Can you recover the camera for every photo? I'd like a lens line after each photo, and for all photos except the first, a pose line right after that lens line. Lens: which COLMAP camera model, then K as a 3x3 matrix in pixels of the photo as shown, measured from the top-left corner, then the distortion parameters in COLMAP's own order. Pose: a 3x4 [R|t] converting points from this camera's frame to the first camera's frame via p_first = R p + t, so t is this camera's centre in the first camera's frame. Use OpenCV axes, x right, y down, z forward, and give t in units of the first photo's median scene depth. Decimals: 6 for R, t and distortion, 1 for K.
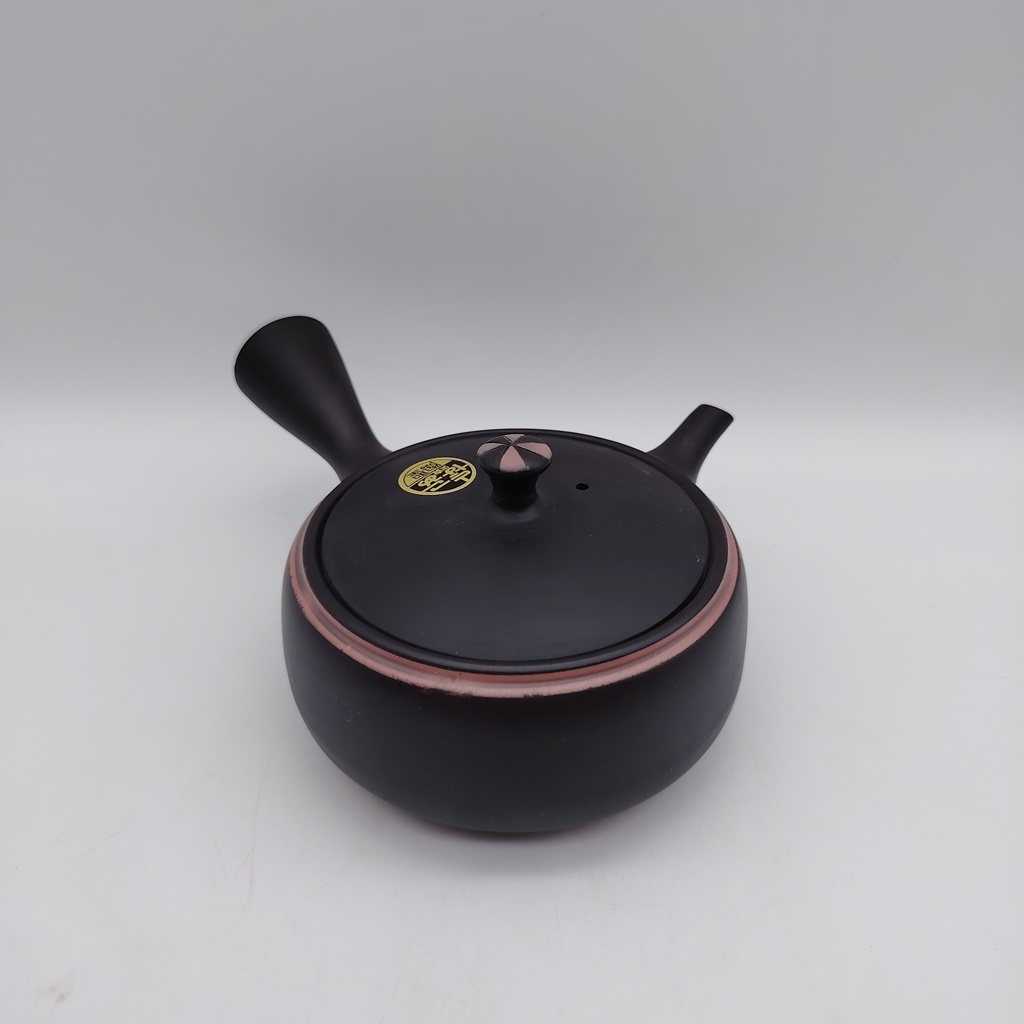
lens RADIAL K [[1034.6, 0, 510.3], [0, 1034.6, 463.0], [0, 0, 1]] dist [0.000427, -0.196083]
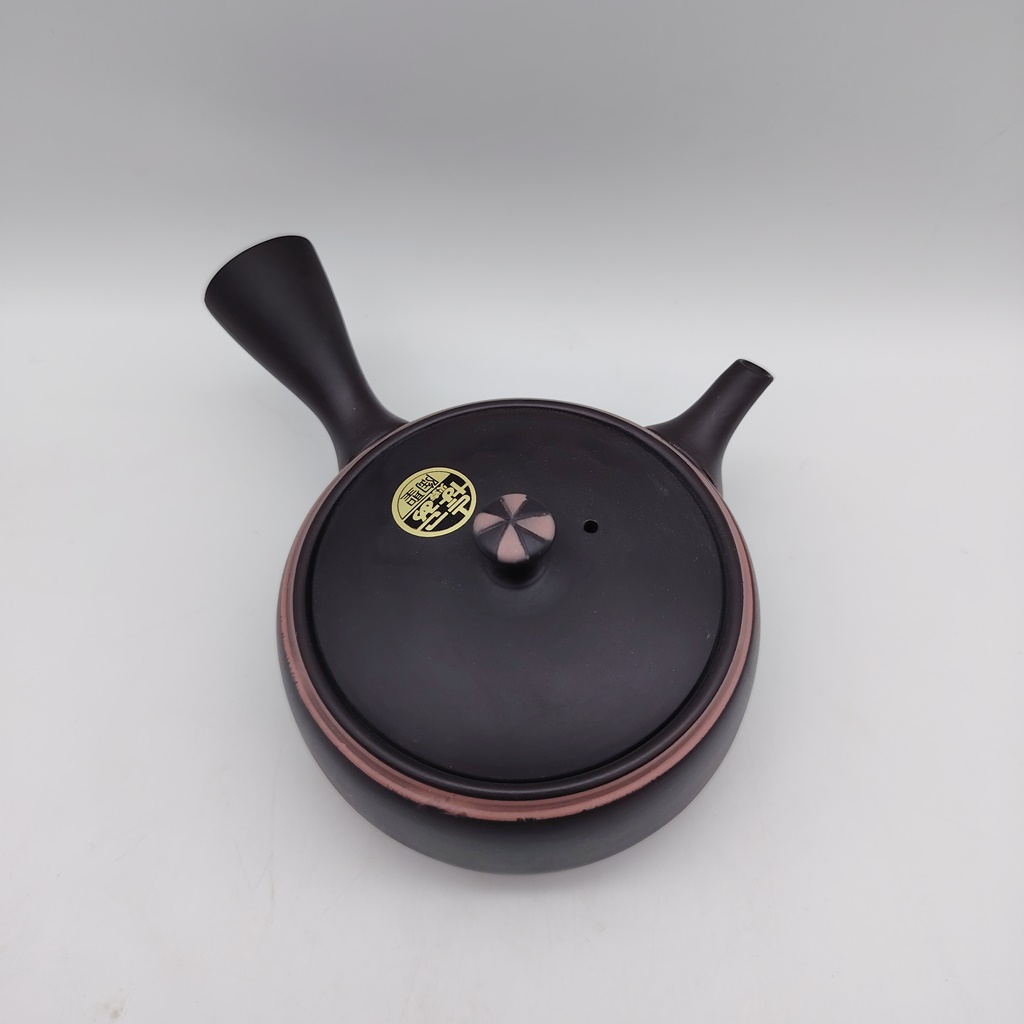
lens RADIAL K [[1034.6, 0, 510.3], [0, 1034.6, 463.0], [0, 0, 1]] dist [0.000427, -0.196083]
pose [[0.999193, 0.016018, -0.036834, 0.033260], [0.001636, 0.900052, 0.435780, -0.459472], [0.040133, -0.435489, 0.899299, 0.213919]]
